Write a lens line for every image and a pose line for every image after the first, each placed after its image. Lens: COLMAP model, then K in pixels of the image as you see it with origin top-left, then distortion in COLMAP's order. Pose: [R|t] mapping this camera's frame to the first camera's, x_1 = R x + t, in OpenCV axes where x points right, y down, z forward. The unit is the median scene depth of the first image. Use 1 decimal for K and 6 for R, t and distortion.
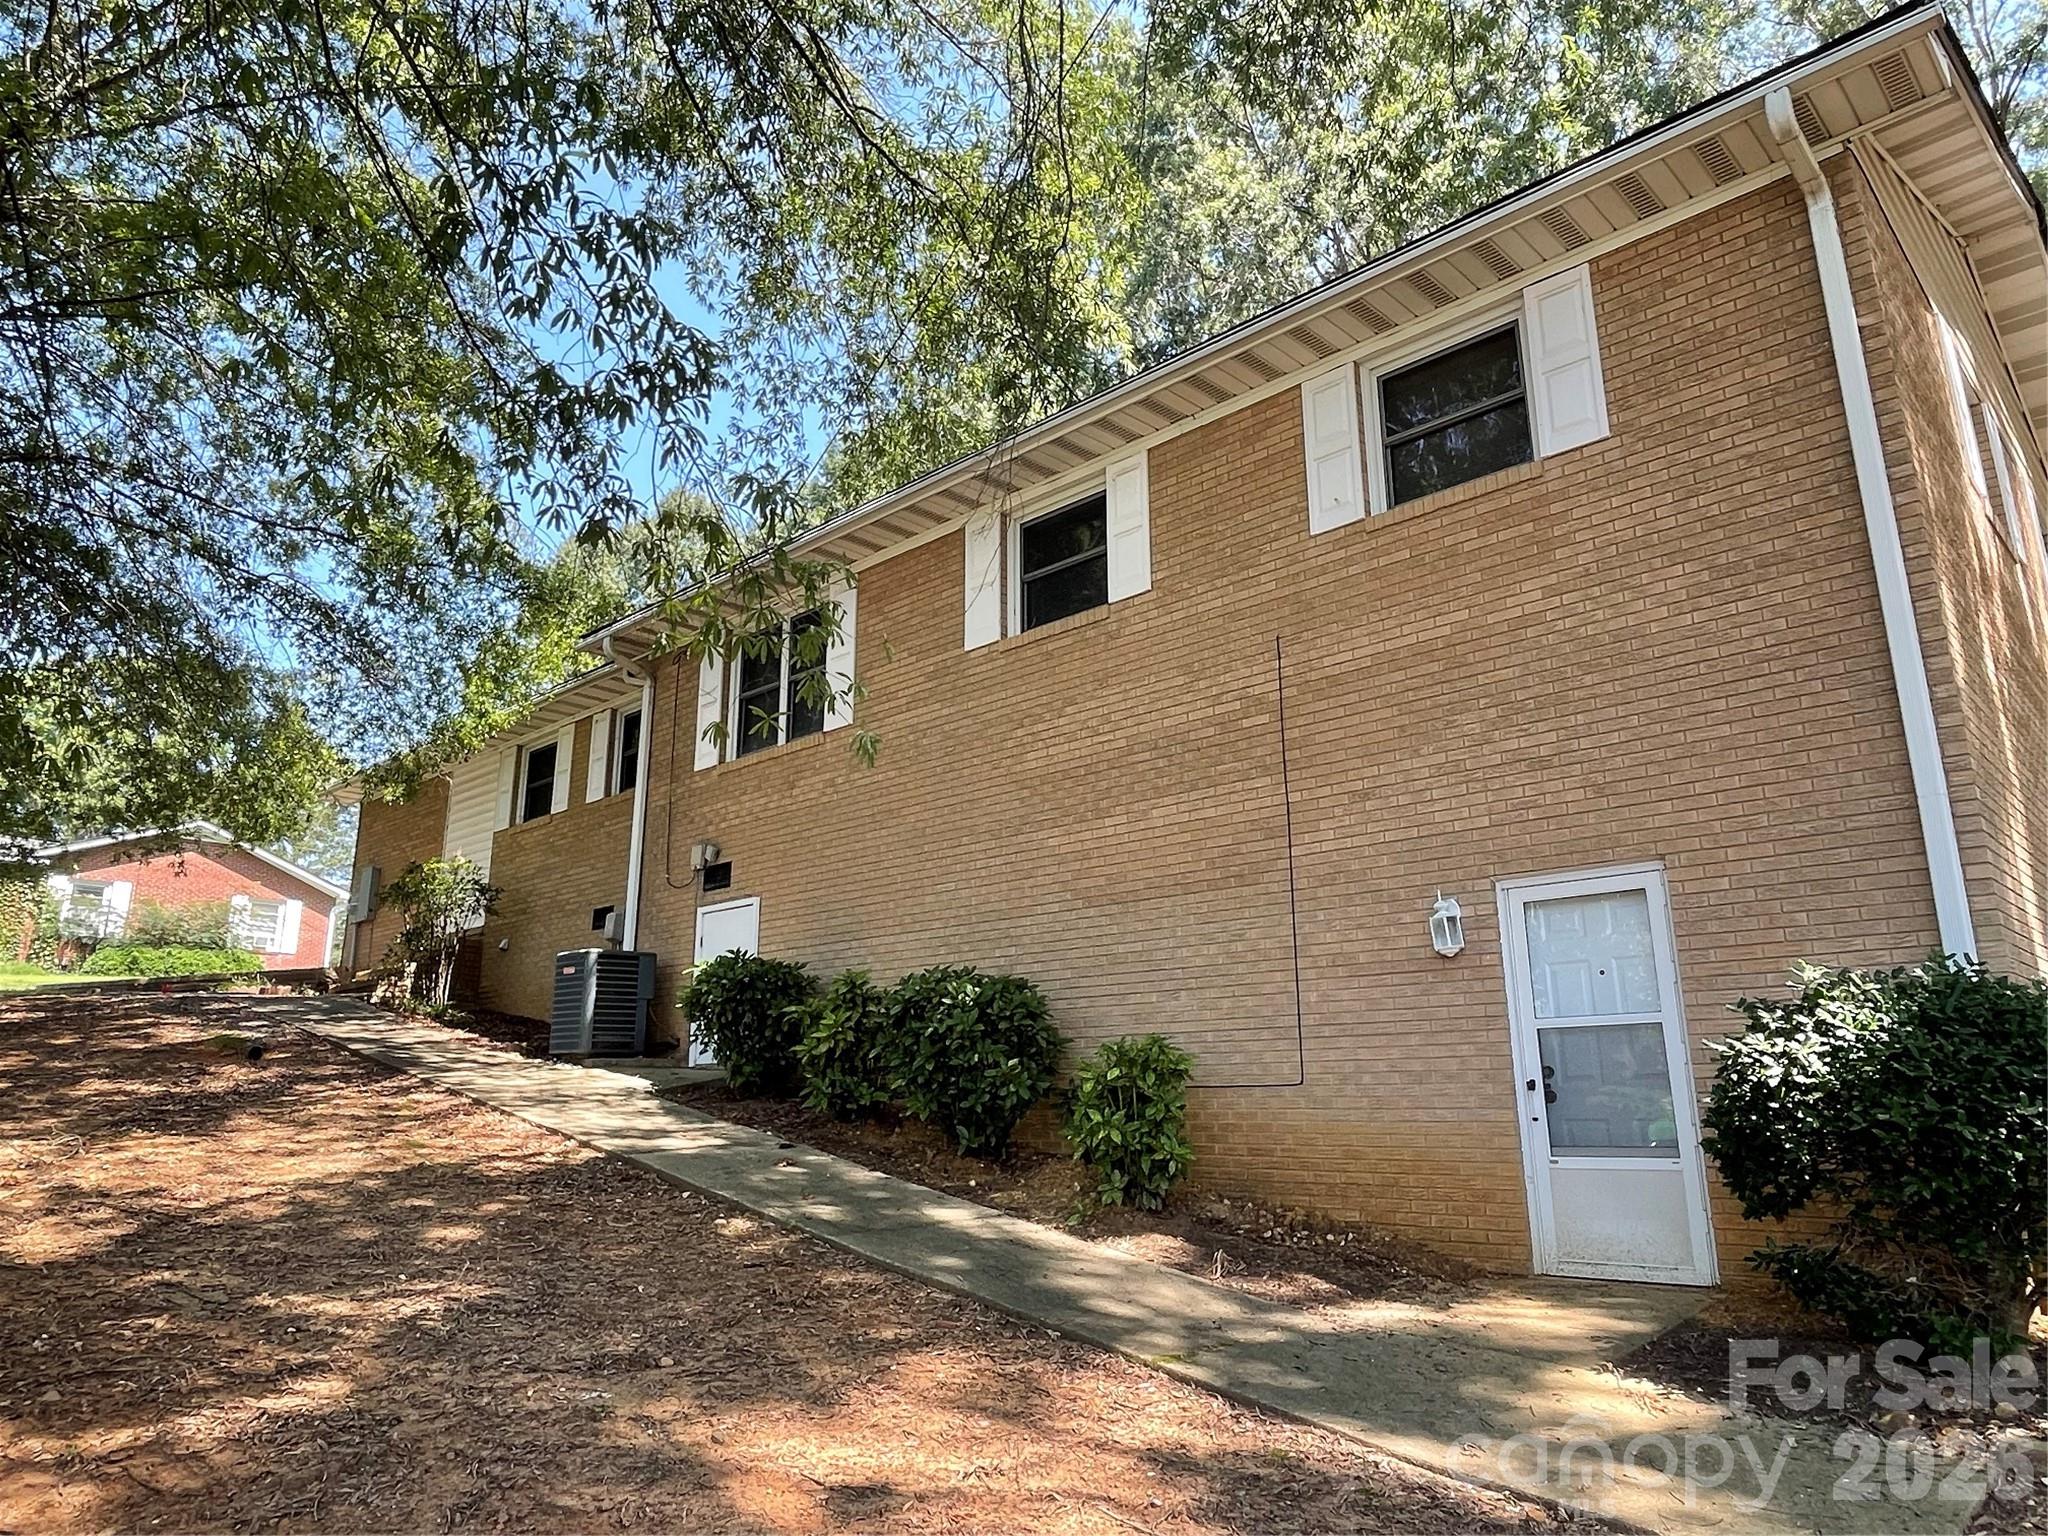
lens RADIAL K [[1387.2, 0, 1020.7], [0, 1387.2, 759.4], [0, 0, 1]] dist [0.006702, -0.002974]
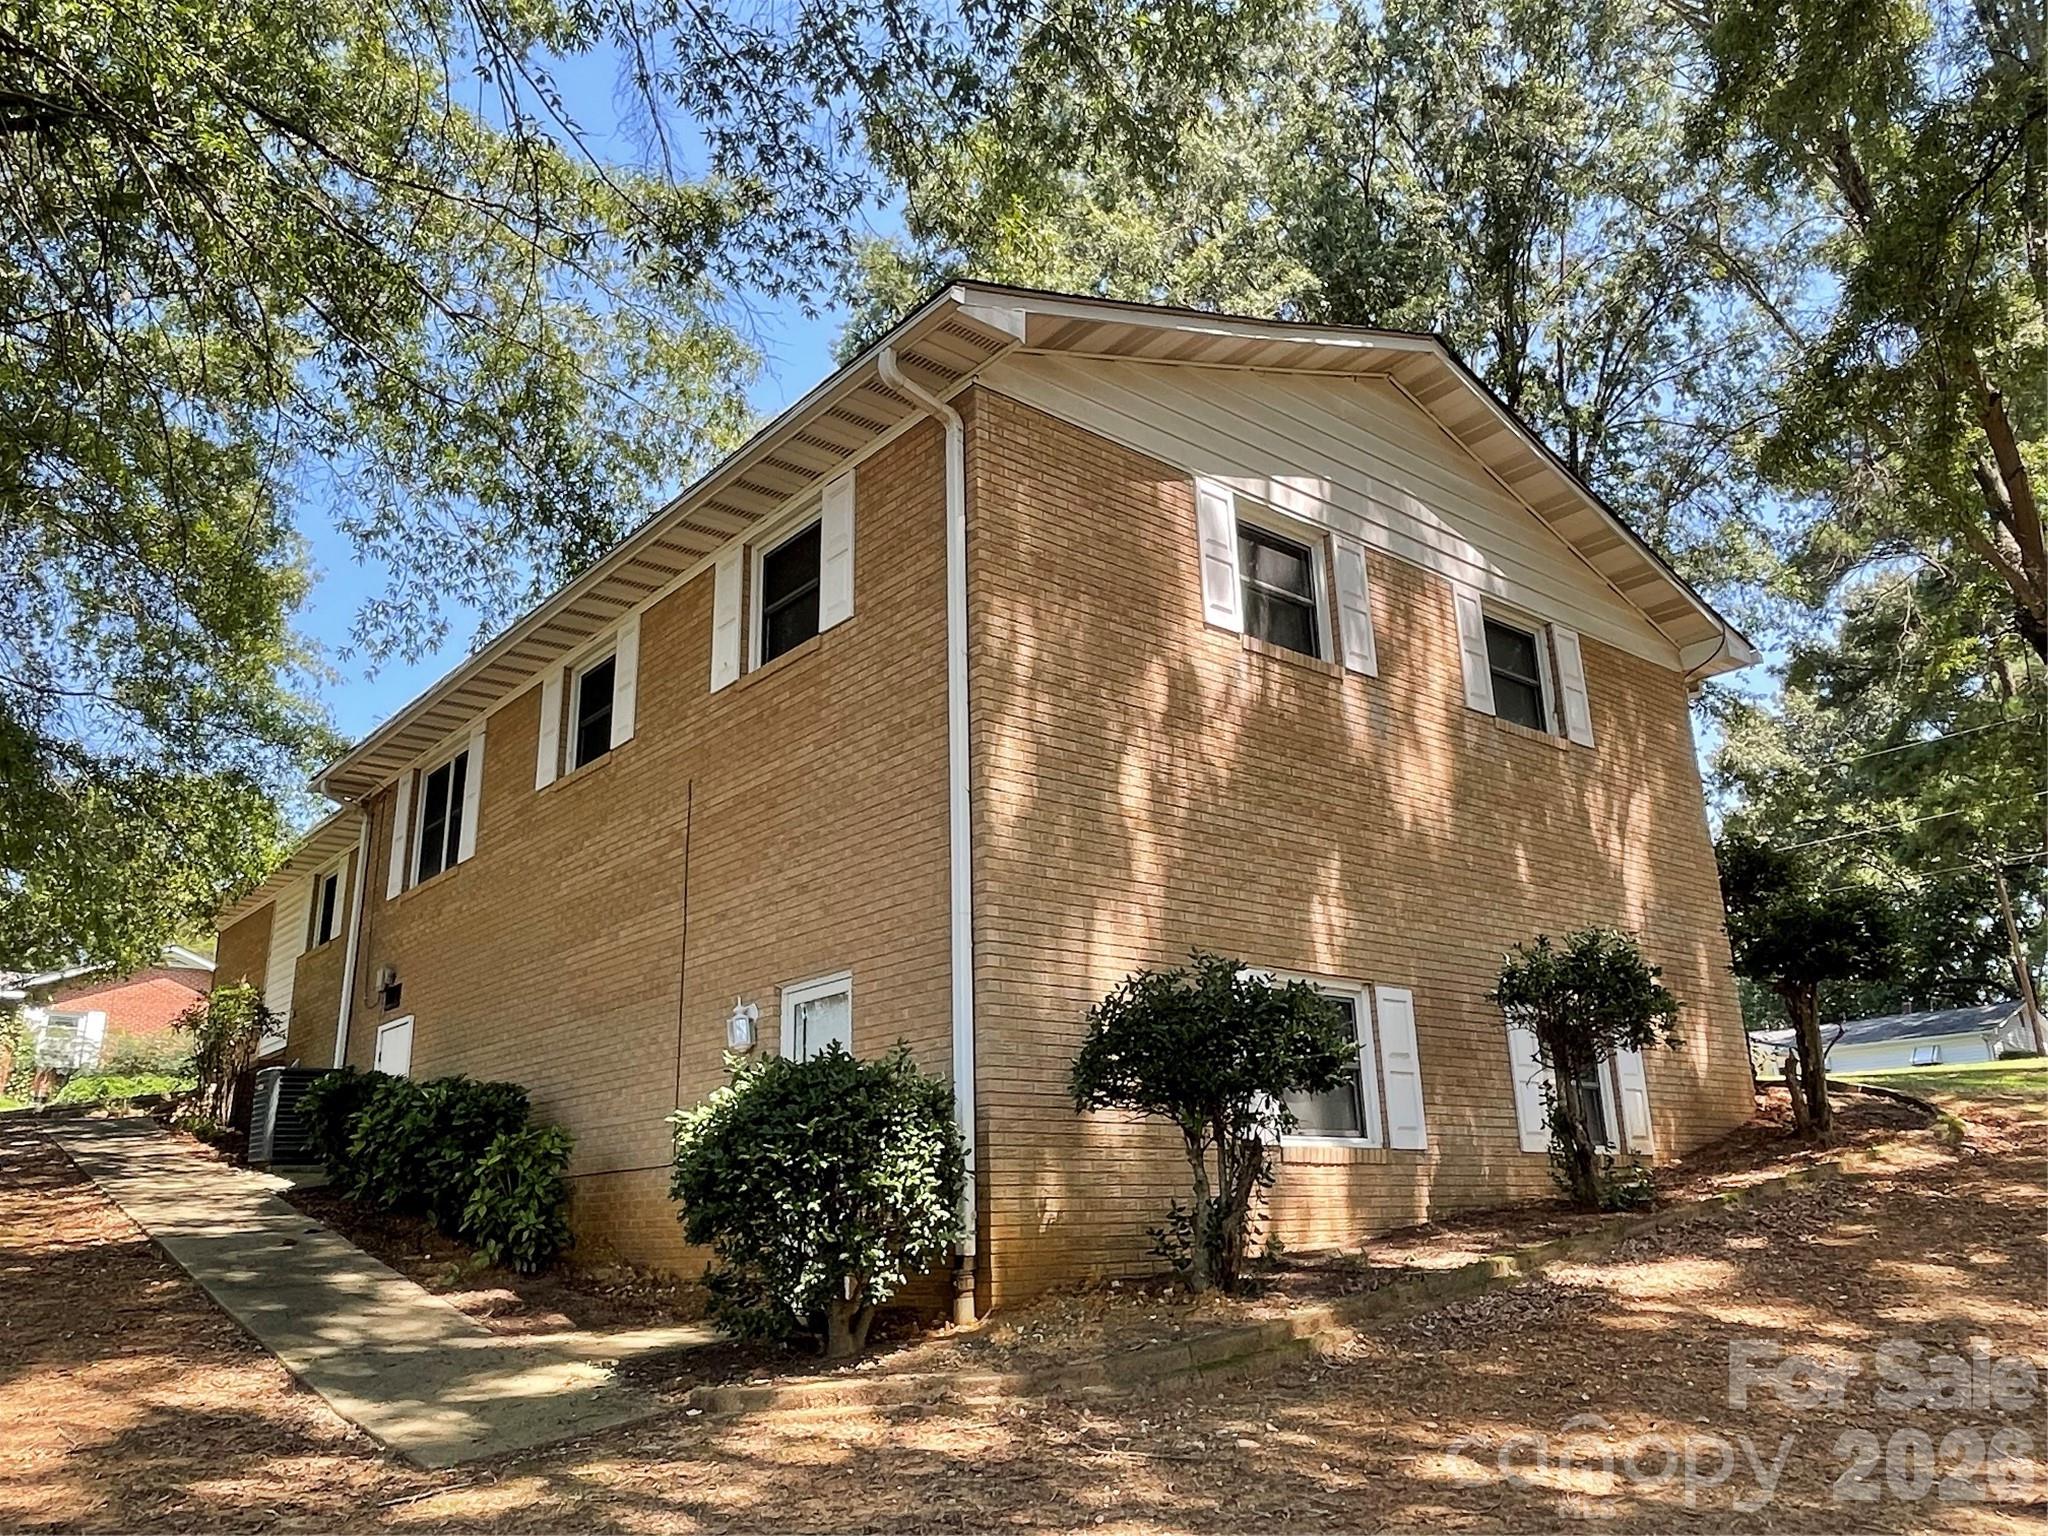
lens RADIAL K [[1556.1, 0, 1028.3], [0, 1556.1, 770.6], [0, 0, 1]] dist [0.013368, -0.019301]
pose [[0.994604, -0.050338, -0.090710, 0.498249], [0.046649, 0.998014, -0.042343, -0.023740], [0.092662, 0.037883, 0.994977, -0.238320]]
